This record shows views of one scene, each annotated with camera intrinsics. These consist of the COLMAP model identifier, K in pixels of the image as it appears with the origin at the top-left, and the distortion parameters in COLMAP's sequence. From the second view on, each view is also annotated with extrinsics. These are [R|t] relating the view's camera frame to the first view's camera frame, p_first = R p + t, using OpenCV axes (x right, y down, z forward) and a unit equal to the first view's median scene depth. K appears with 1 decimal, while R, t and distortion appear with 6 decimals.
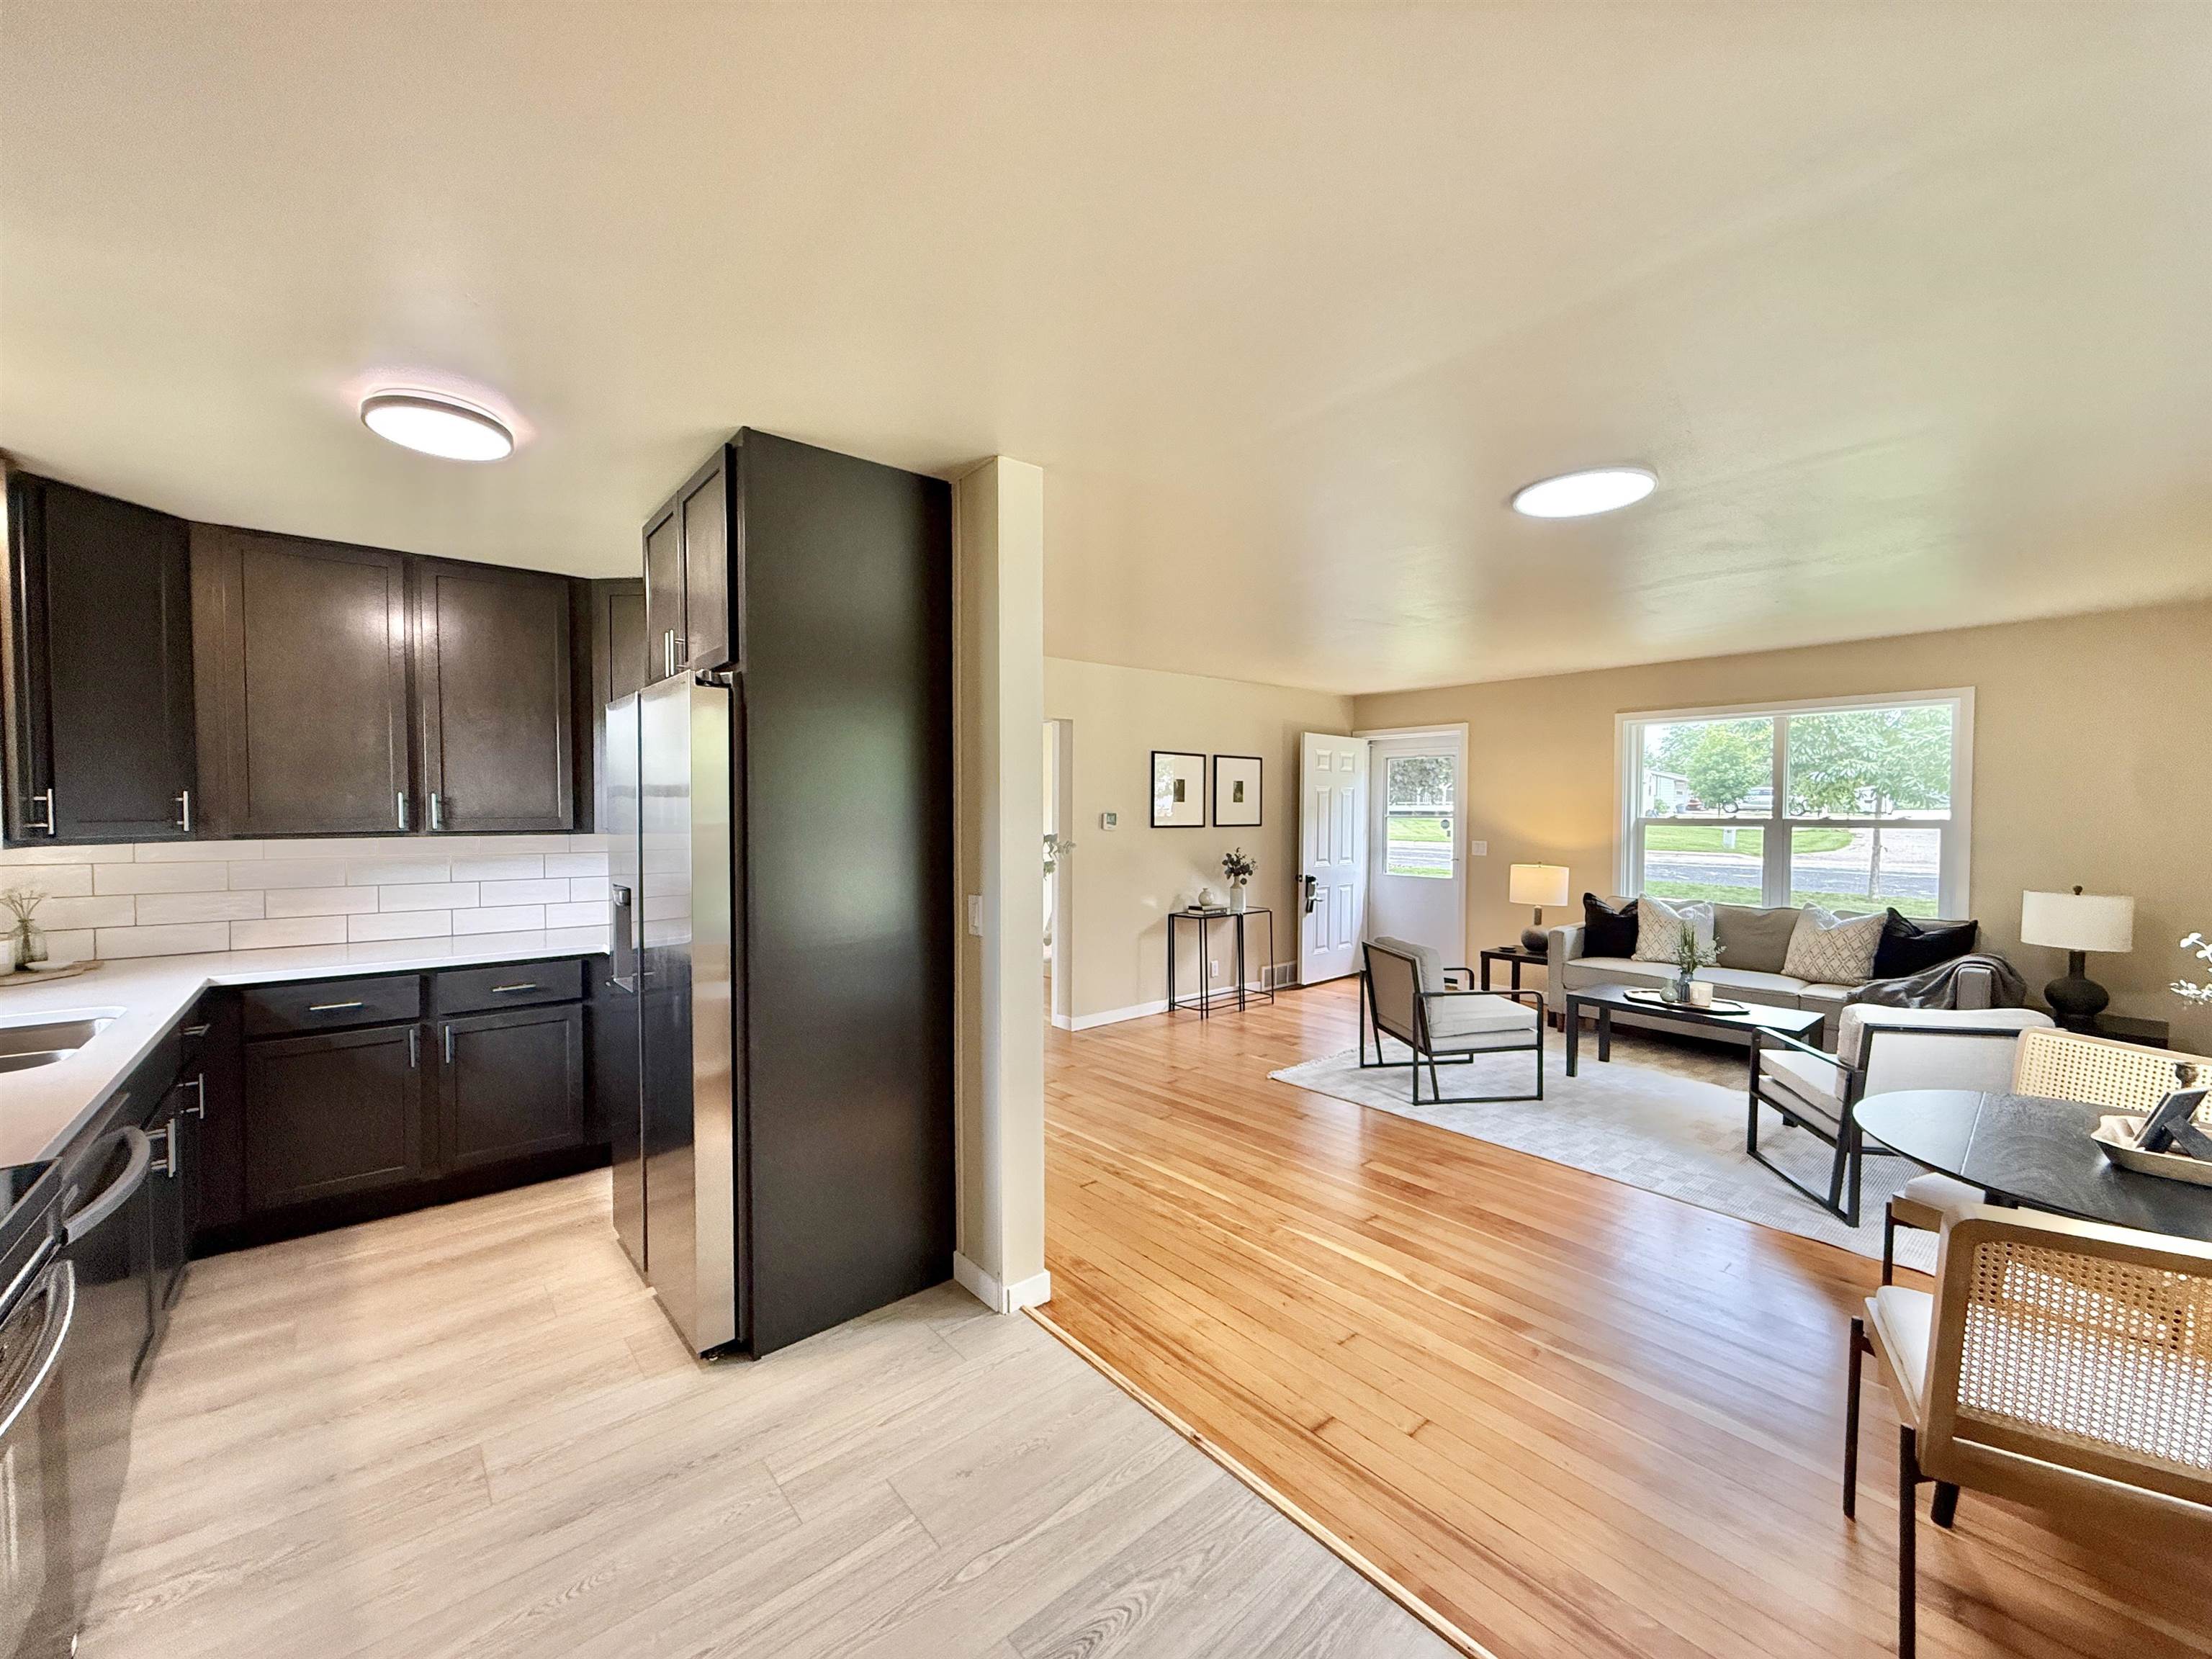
lens RADIAL K [[899.0, 0, 1098.9], [0, 899.0, 827.1], [0, 0, 1]] dist [0.000686, 0.000212]
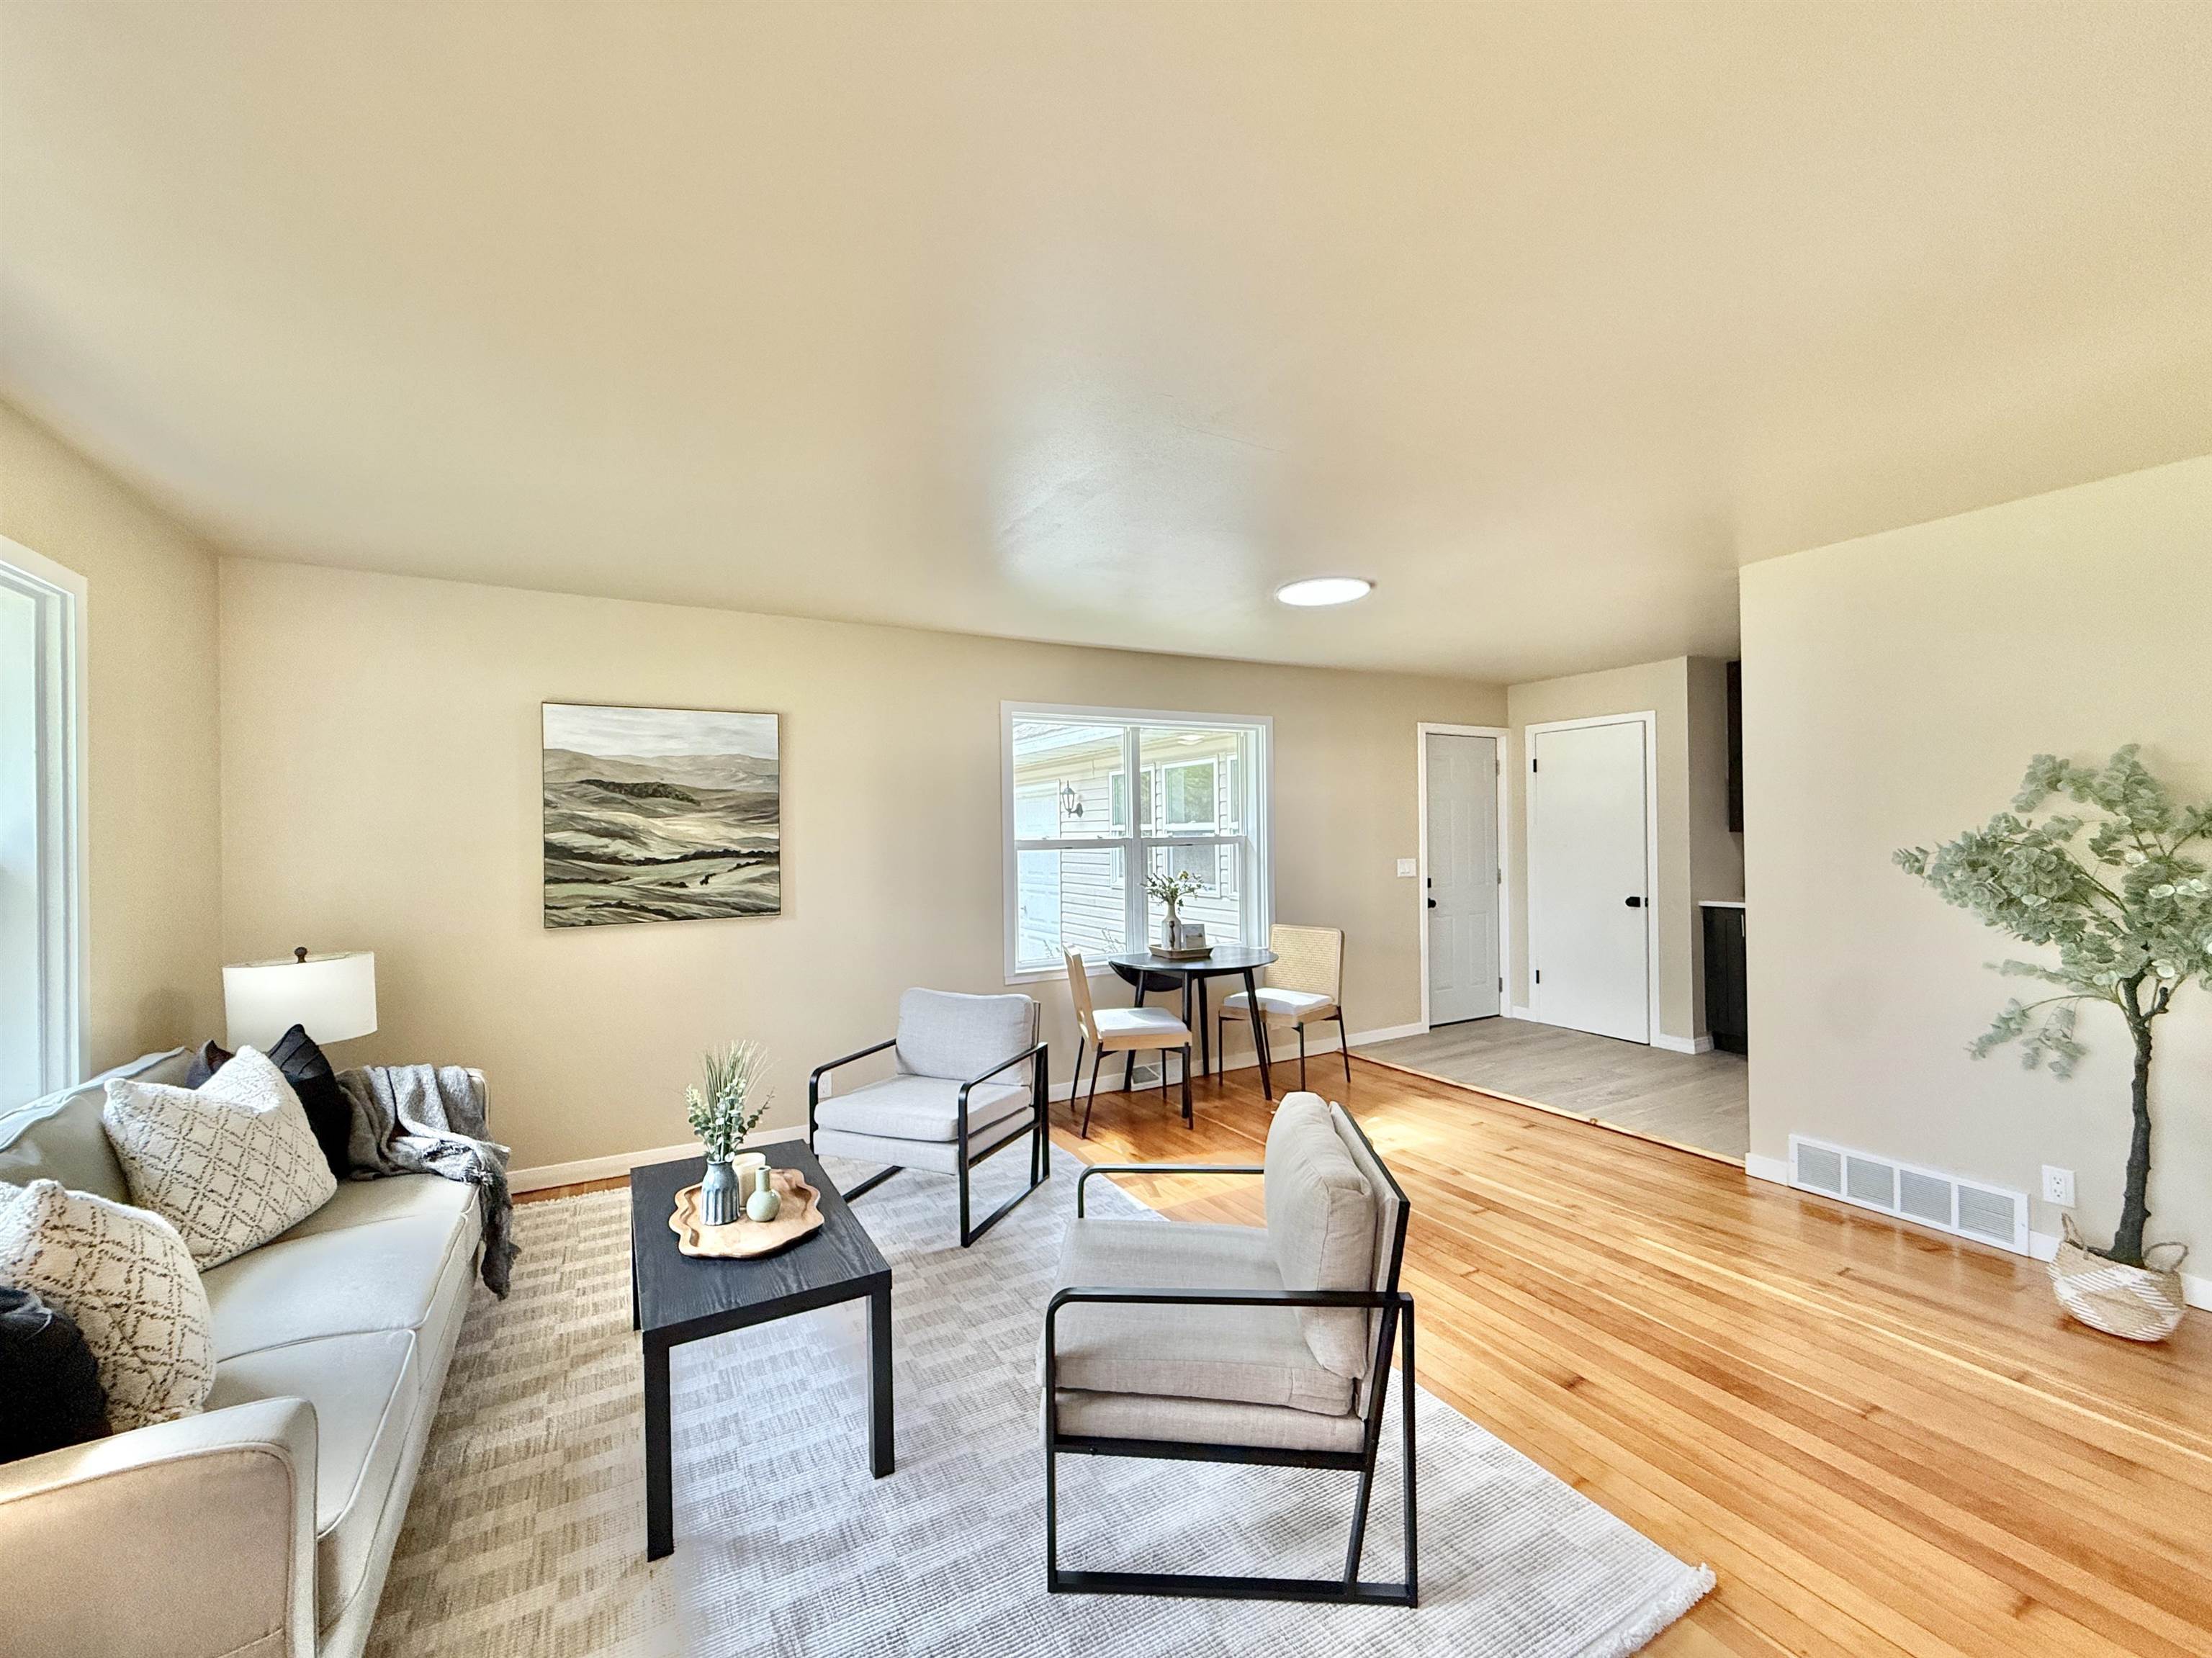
lens RADIAL K [[899.0, 0, 1099.5], [0, 899.0, 827.6], [0, 0, 1]] dist [0.000686, 0.000212]
pose [[-0.981292, 0.017680, 0.191710, 0.459381], [0.020433, 0.999714, 0.012394, -0.023151], [-0.191436, 0.016079, -0.981373, 1.816183]]
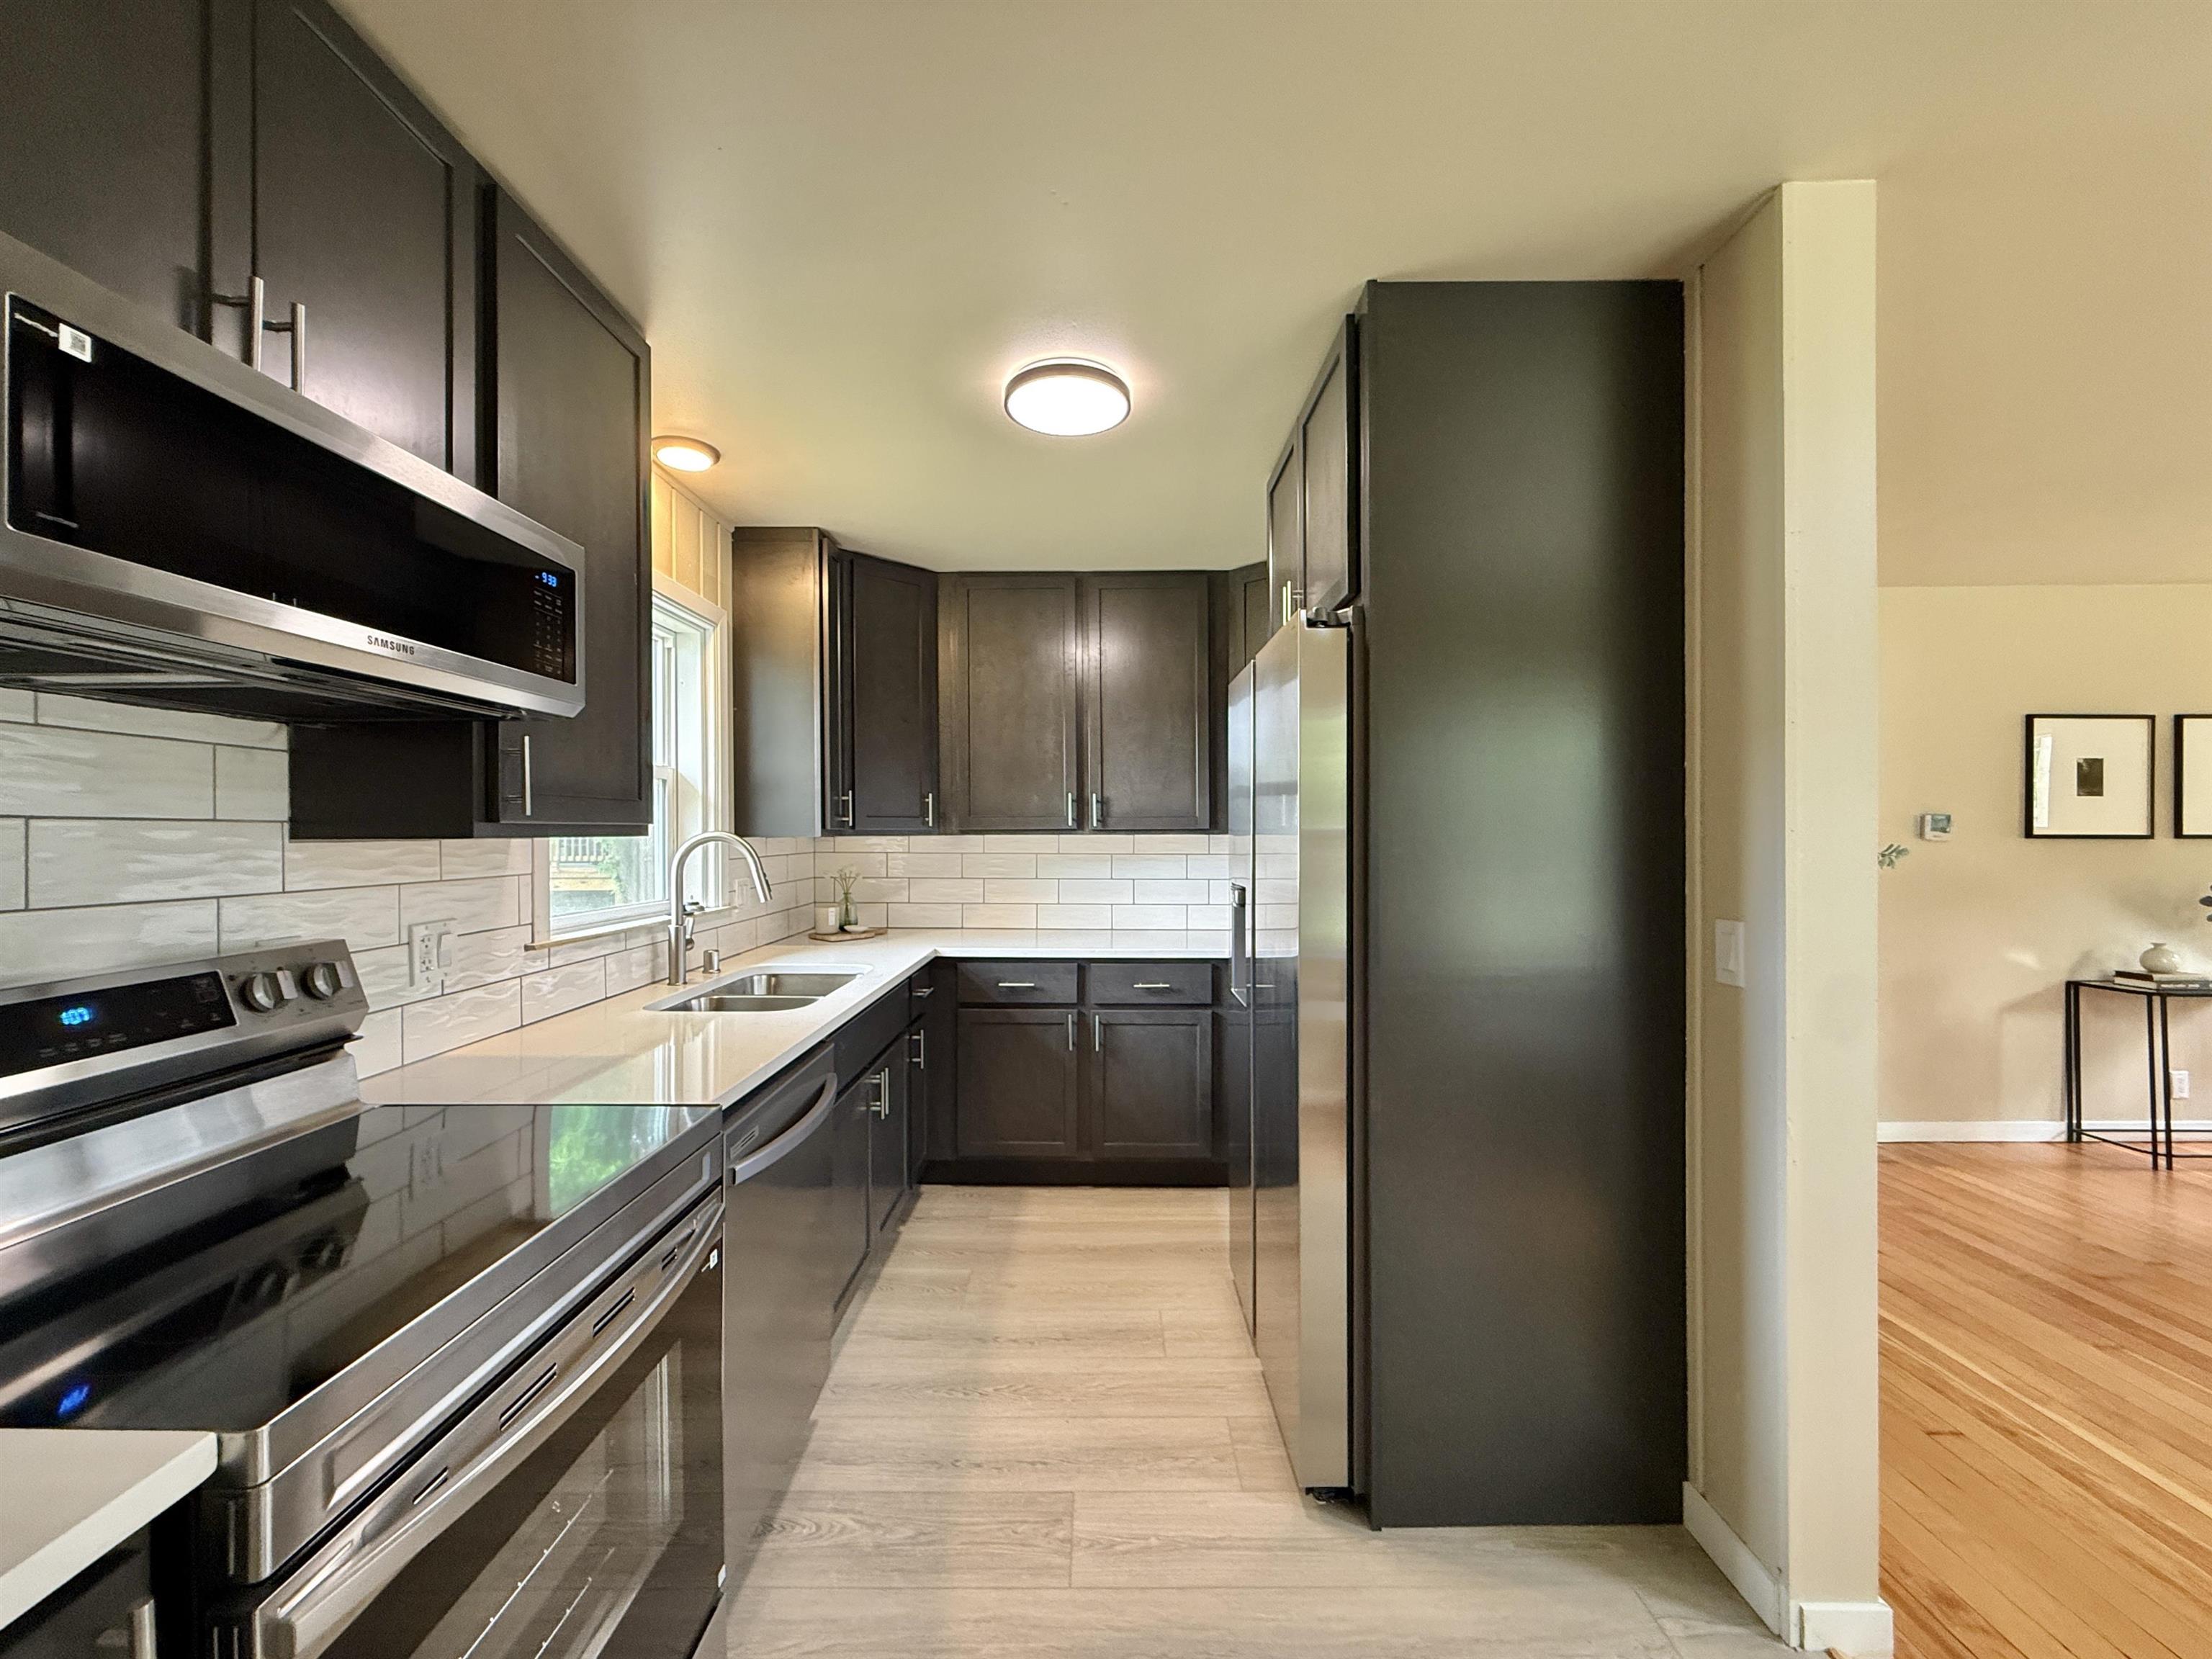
lens RADIAL K [[899.0, 0, 1090.0], [0, 899.0, 831.6], [0, 0, 1]] dist [0.000686, 0.000212]
pose [[0.760238, 0.000441, -0.649645, -0.051162], [-0.012489, 0.999825, -0.013937, 0.021145], [0.649525, 0.018709, 0.760110, 0.178386]]
